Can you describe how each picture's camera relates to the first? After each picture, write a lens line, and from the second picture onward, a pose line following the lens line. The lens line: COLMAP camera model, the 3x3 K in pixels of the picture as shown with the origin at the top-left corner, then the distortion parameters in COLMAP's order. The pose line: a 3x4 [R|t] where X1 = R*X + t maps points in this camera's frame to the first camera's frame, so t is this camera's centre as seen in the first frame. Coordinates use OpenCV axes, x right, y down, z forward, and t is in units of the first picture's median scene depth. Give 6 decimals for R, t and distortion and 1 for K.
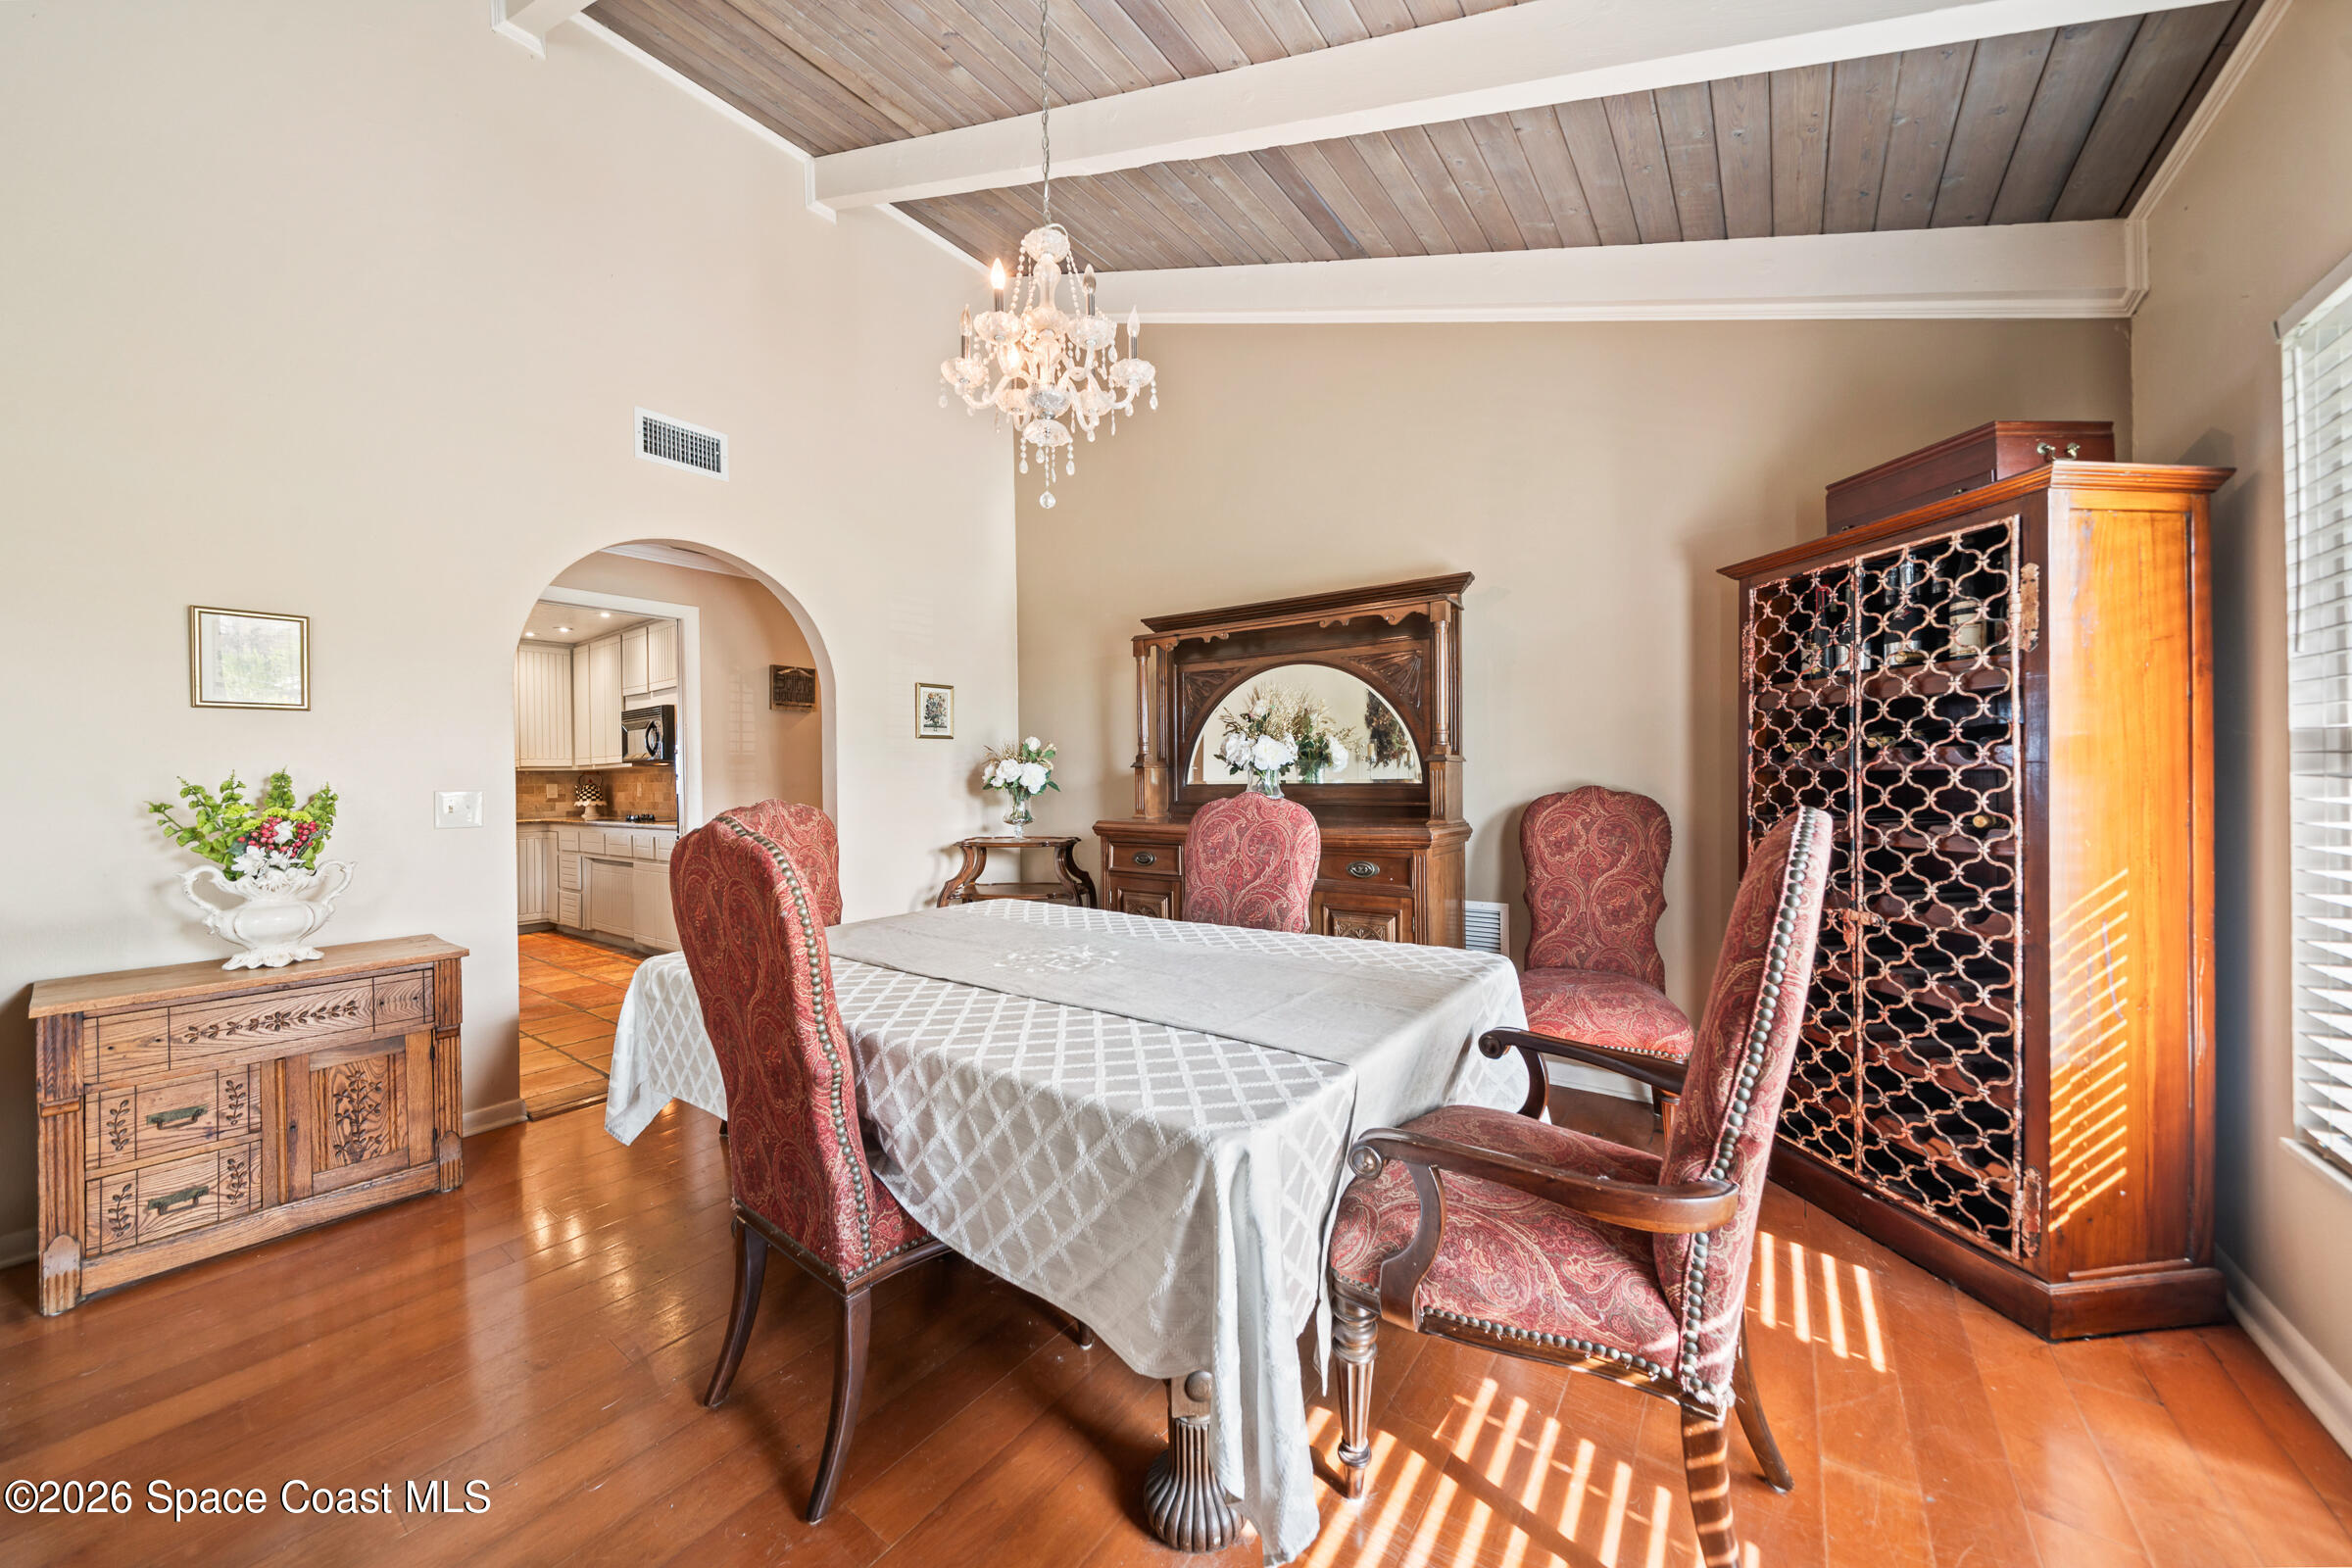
lens RADIAL K [[822.1, 0, 1166.2], [0, 822.1, 772.4], [0, 0, 1]] dist [-0.004618, 0.000191]
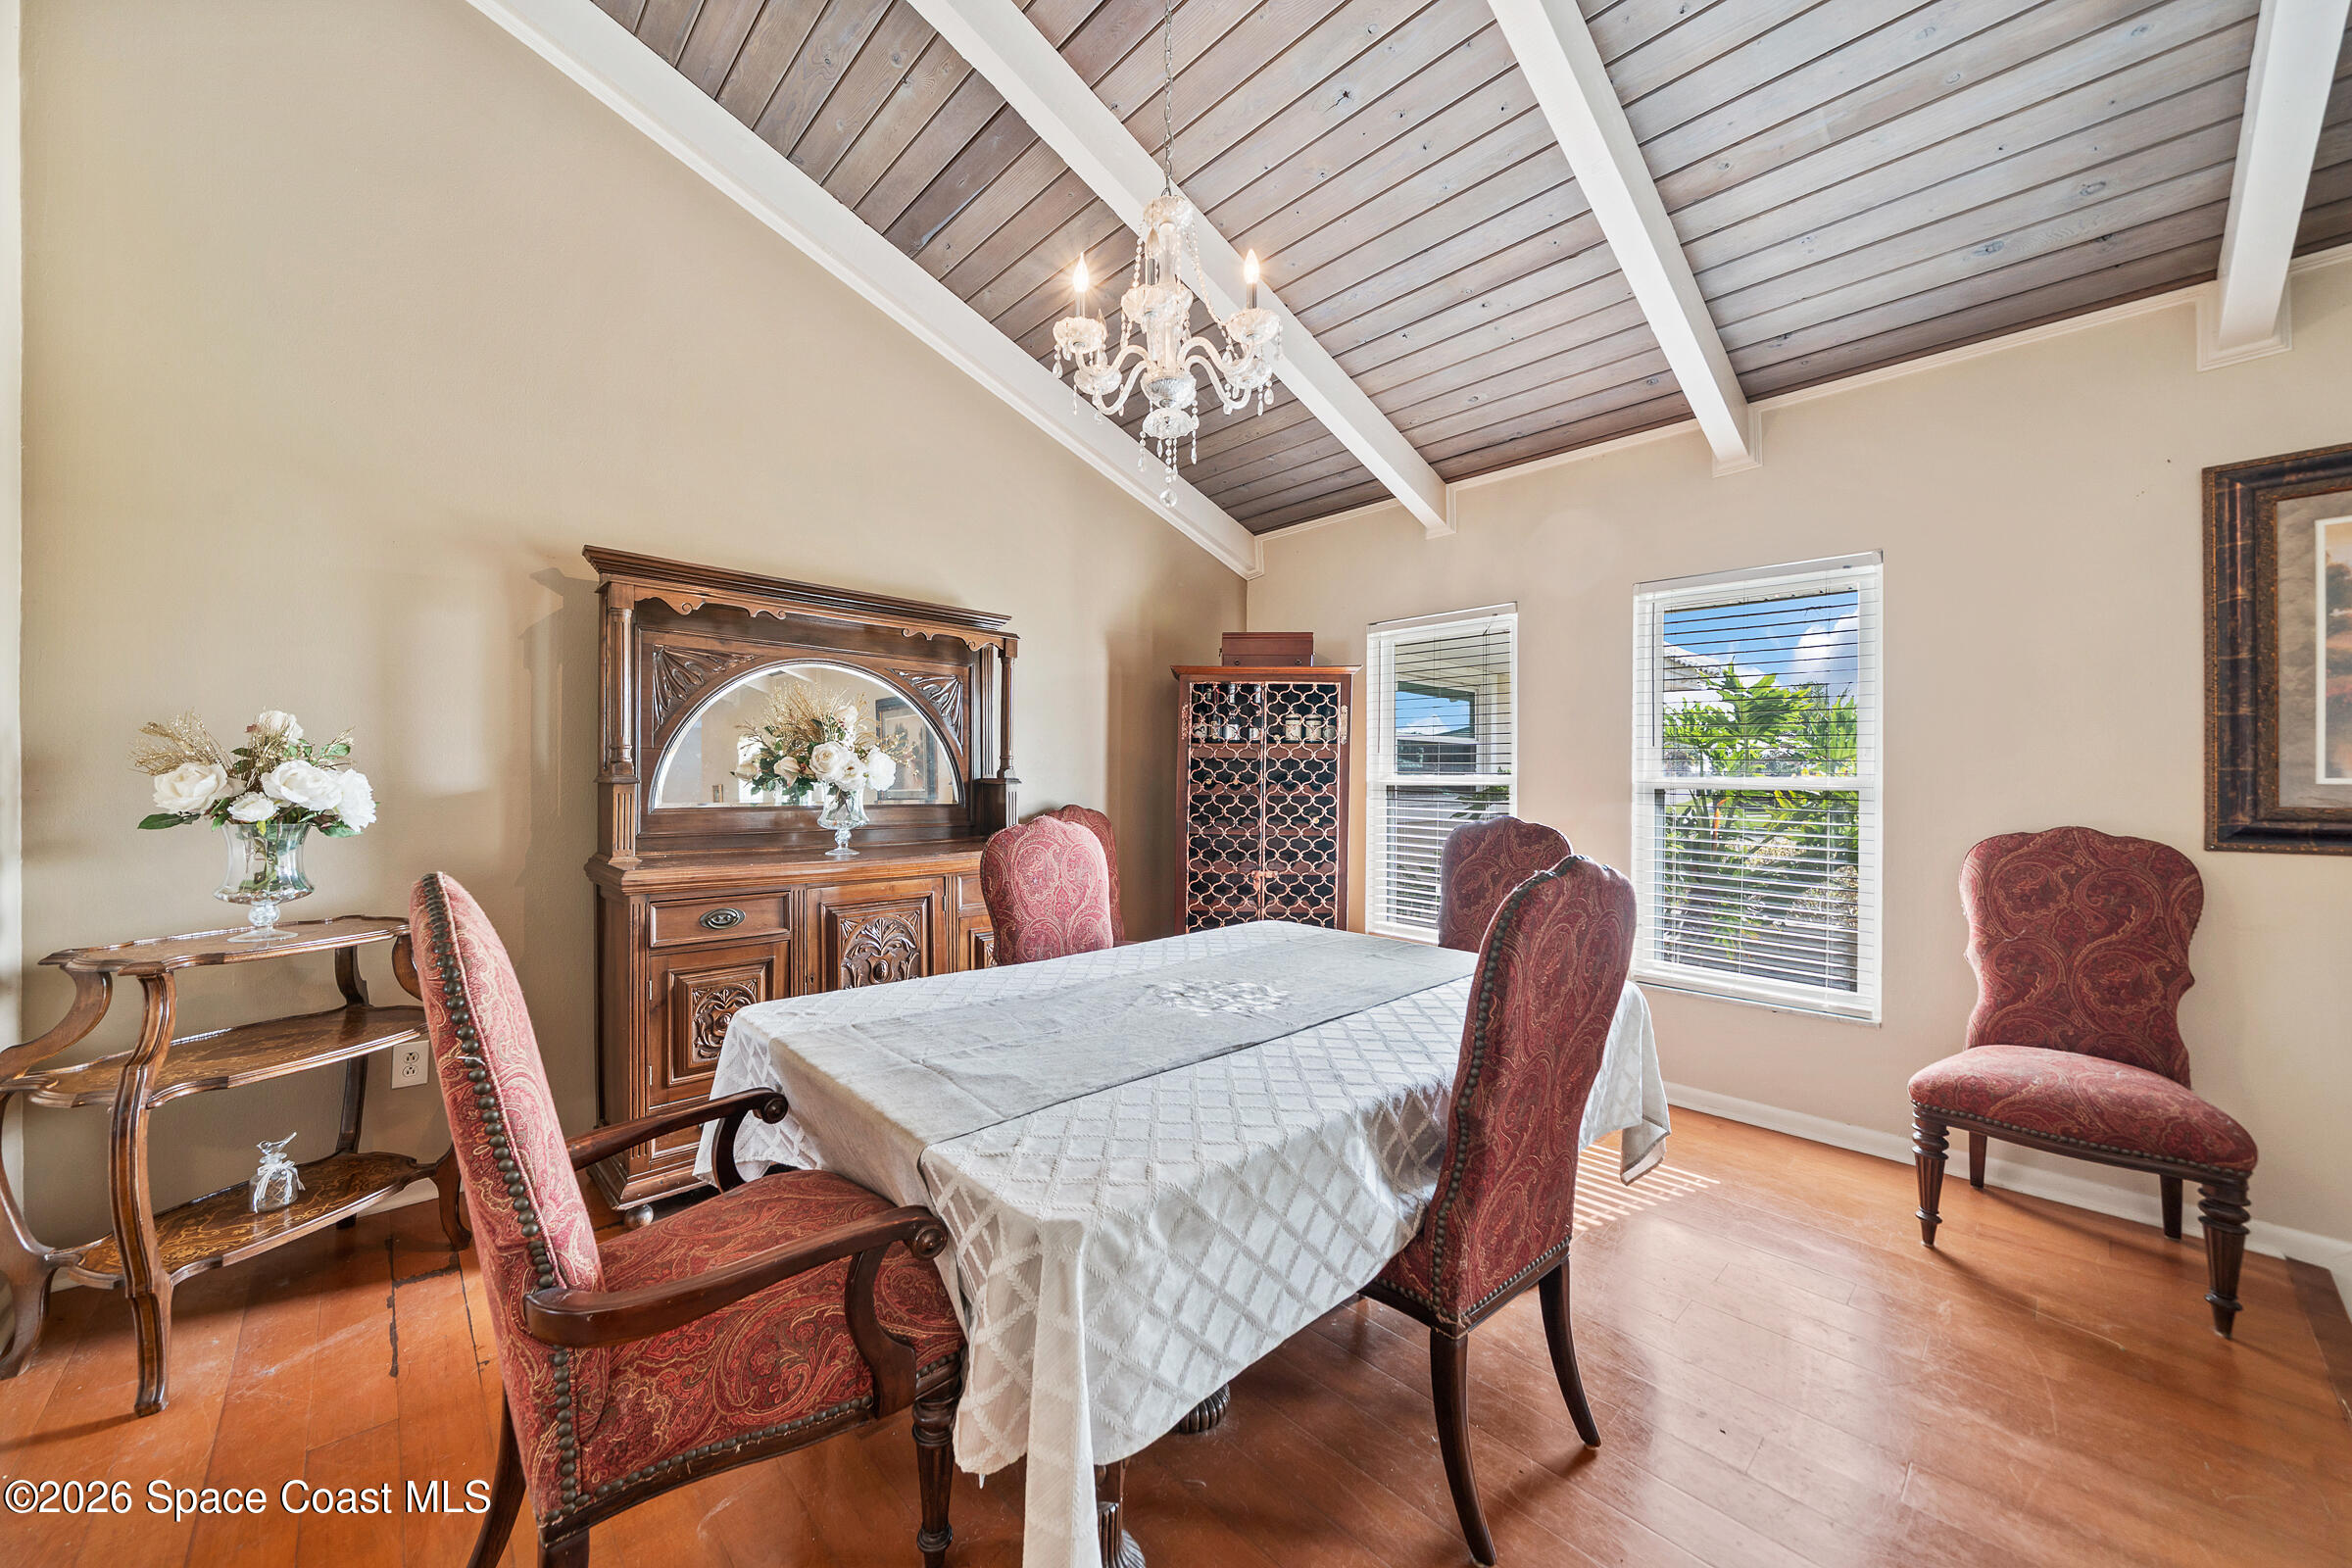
lens RADIAL K [[859.8, 0, 1129.8], [0, 859.8, 781.6], [0, 0, 1]] dist [-0.002602, 0.000006]
pose [[0.207232, 0.011864, 0.978220, -1.139150], [-0.013461, 0.999866, -0.009275, -0.012701], [-0.978199, -0.011246, 0.207364, 0.896129]]
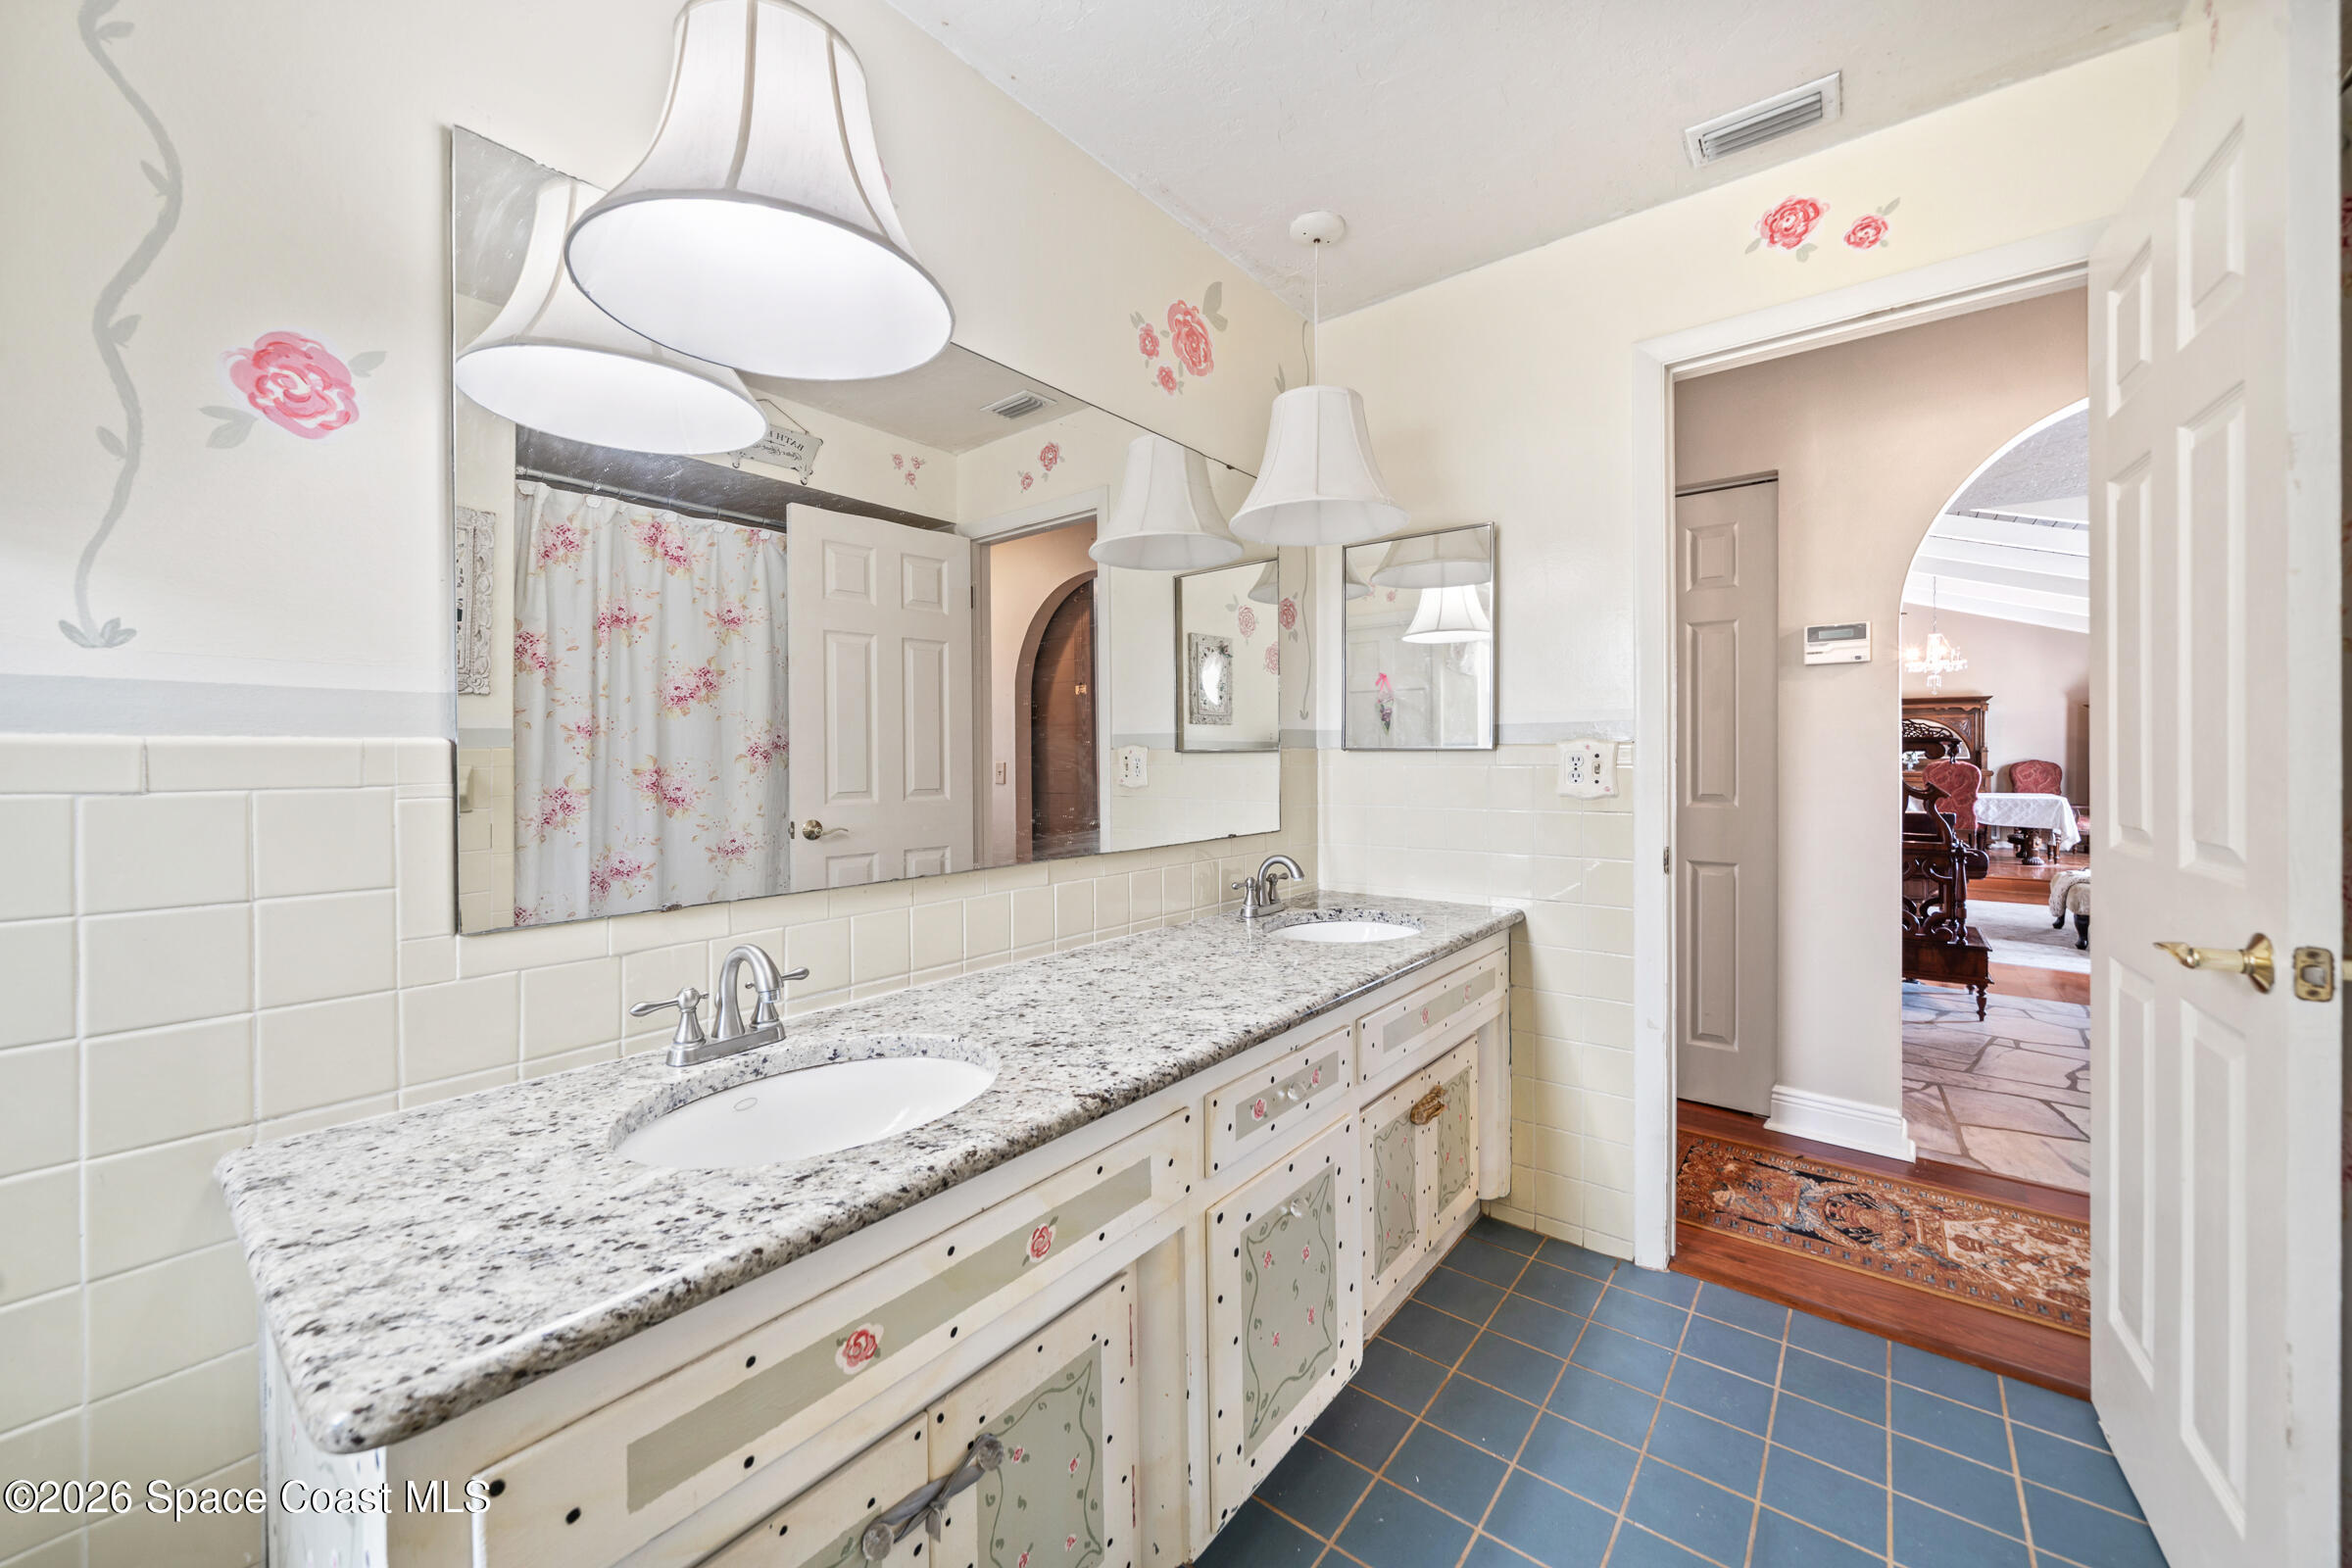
lens RADIAL K [[891.6, 0, 1182.4], [0, 891.6, 762.3], [0, 0, 1]] dist [-0.000690, -0.000057]
pose [[0.999444, 0.013809, -0.030355, -4.296153], [-0.013411, 0.999822, 0.013270, 0.034952], [0.030532, -0.012856, 0.999451, -4.164774]]
